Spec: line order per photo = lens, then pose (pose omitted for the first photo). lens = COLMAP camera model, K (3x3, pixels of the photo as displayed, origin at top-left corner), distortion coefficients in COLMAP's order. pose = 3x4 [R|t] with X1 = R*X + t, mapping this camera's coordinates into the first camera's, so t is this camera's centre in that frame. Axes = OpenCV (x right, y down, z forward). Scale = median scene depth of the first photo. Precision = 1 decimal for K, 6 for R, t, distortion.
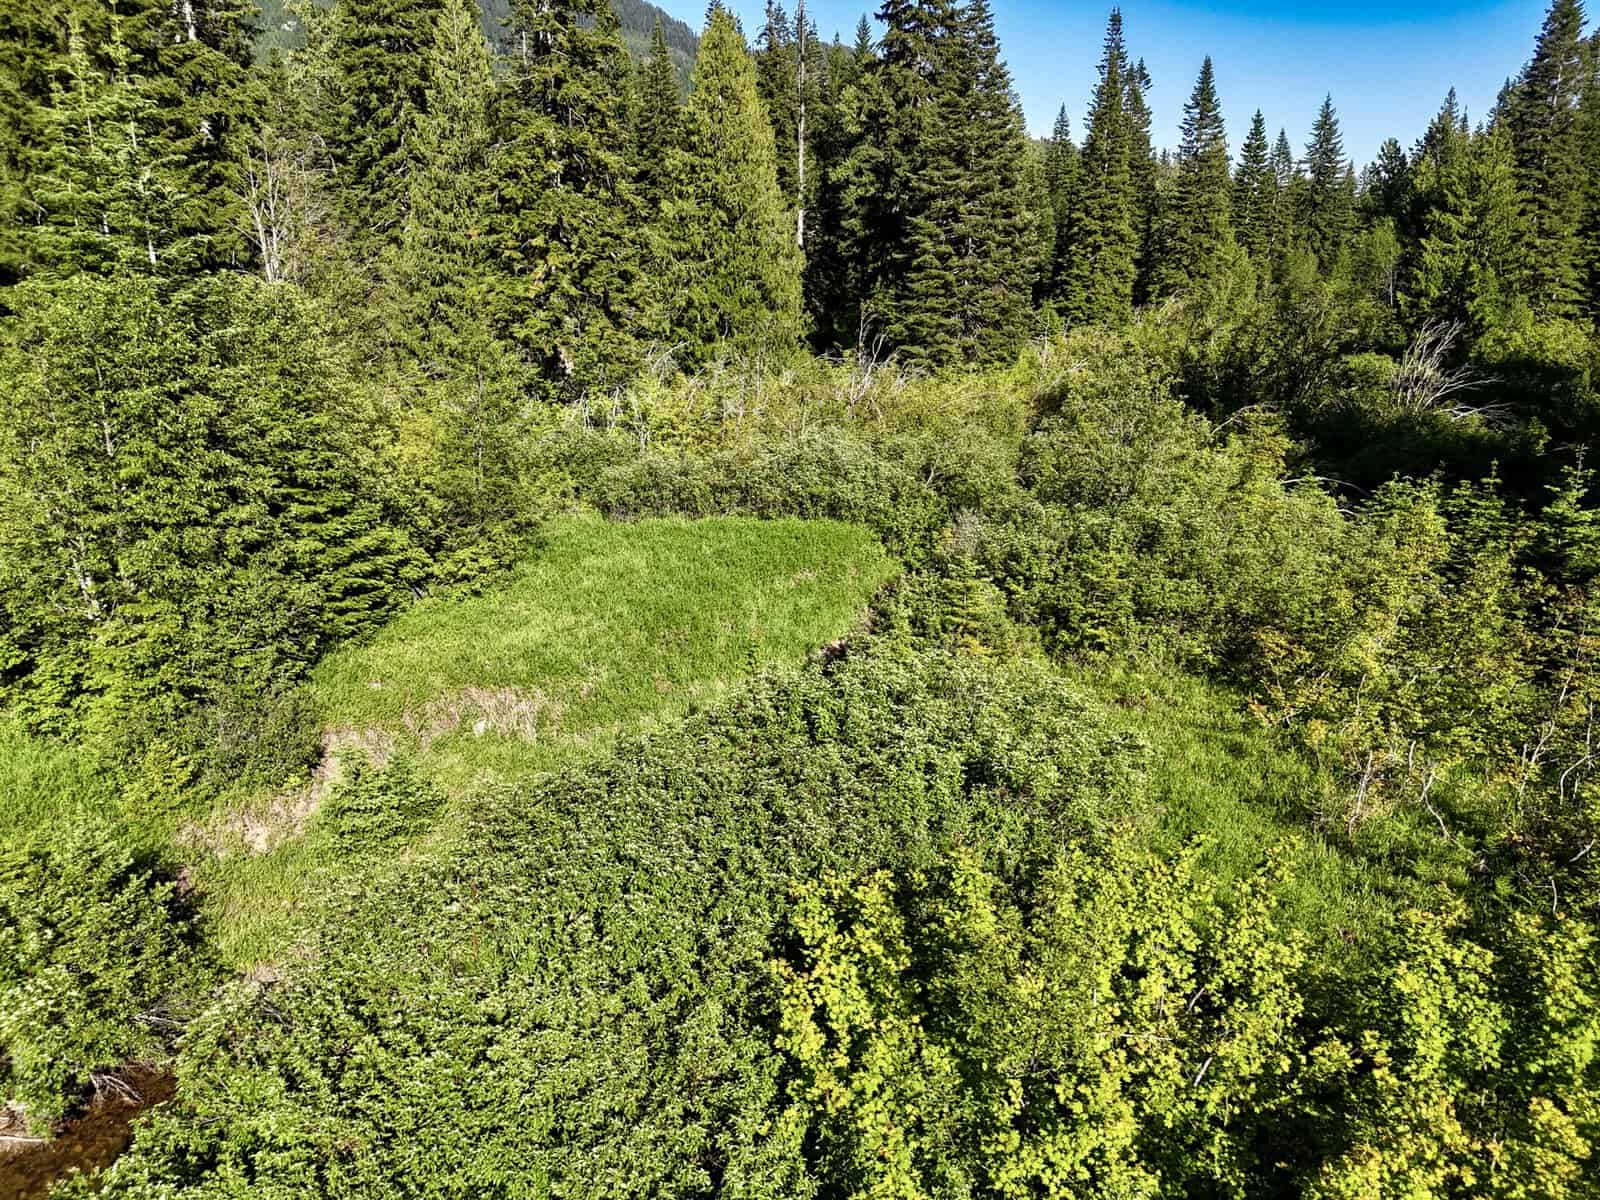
lens RADIAL K [[1201.2, 0, 801.6], [0, 1201.2, 599.5], [0, 0, 1]] dist [0.045657, -0.026617]
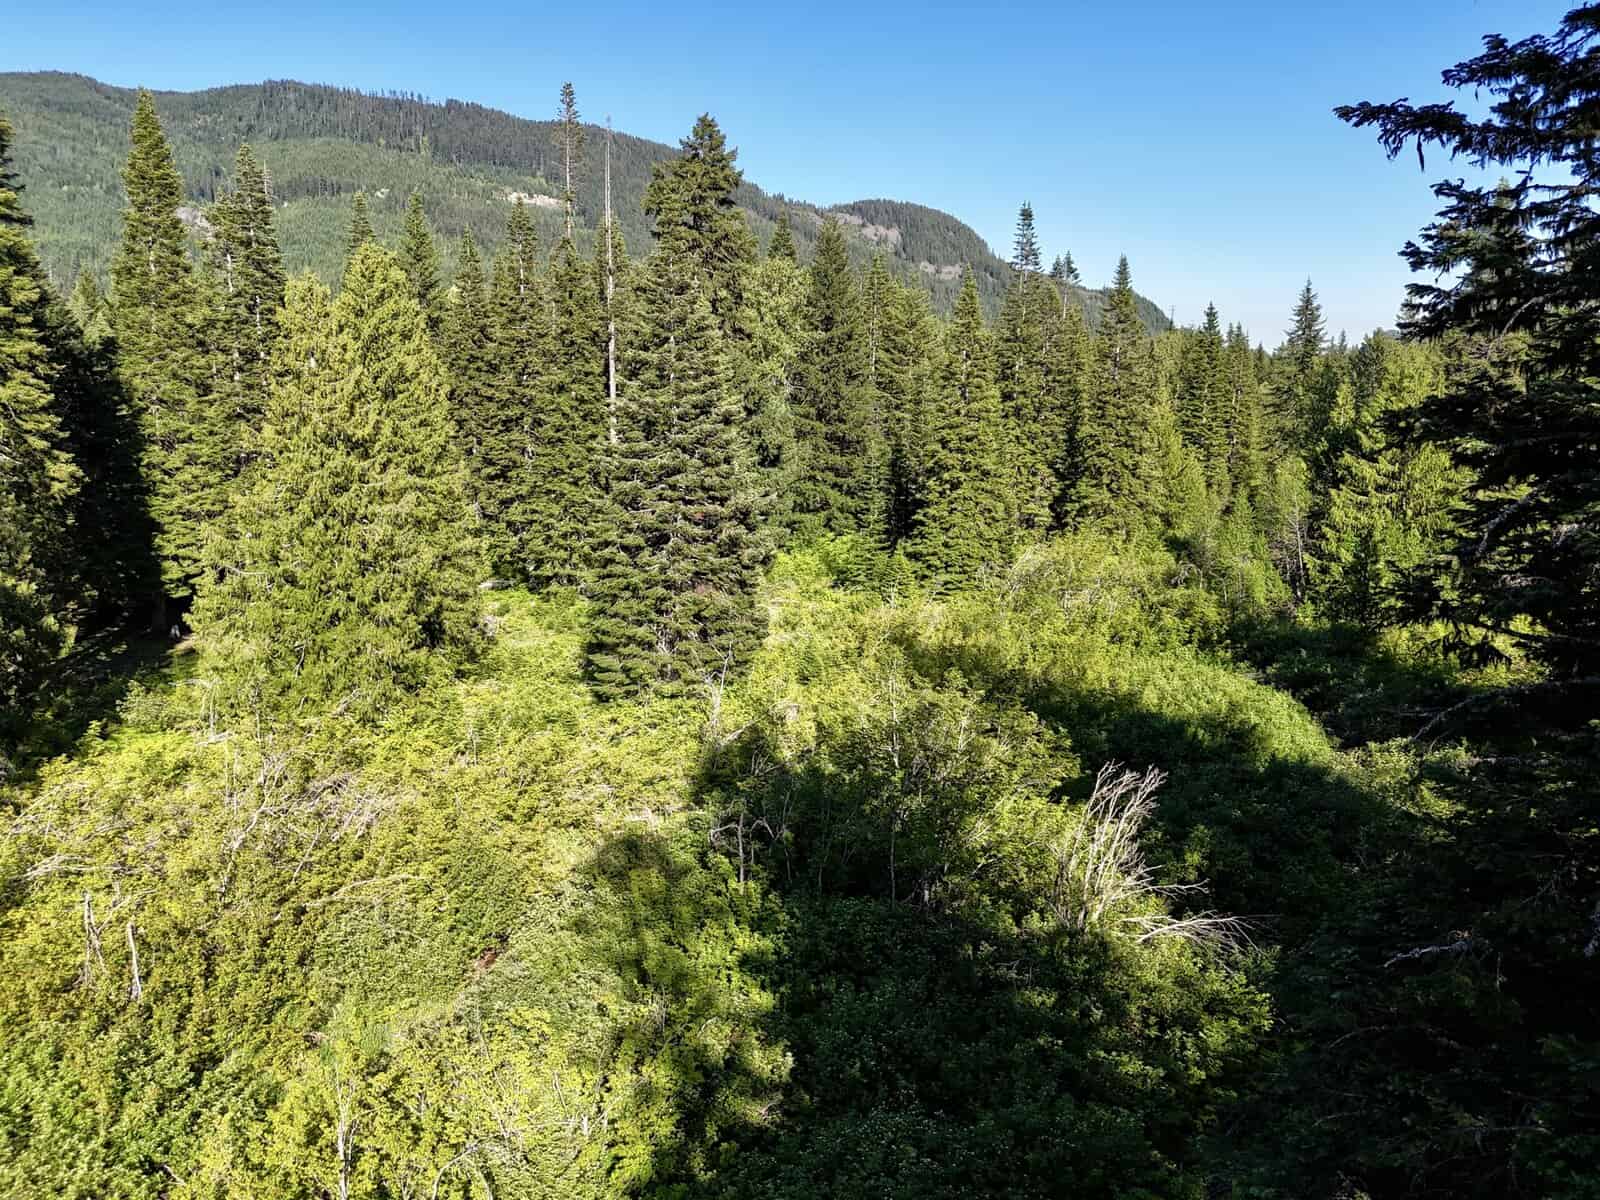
lens RADIAL K [[1201.2, 0, 798.9], [0, 1201.2, 602.0], [0, 0, 1]] dist [0.045657, -0.026617]
pose [[0.998084, 0.012628, -0.060576, 0.188100], [-0.019098, 0.994026, -0.107456, -0.117725], [0.058857, 0.108407, 0.992363, 0.169256]]
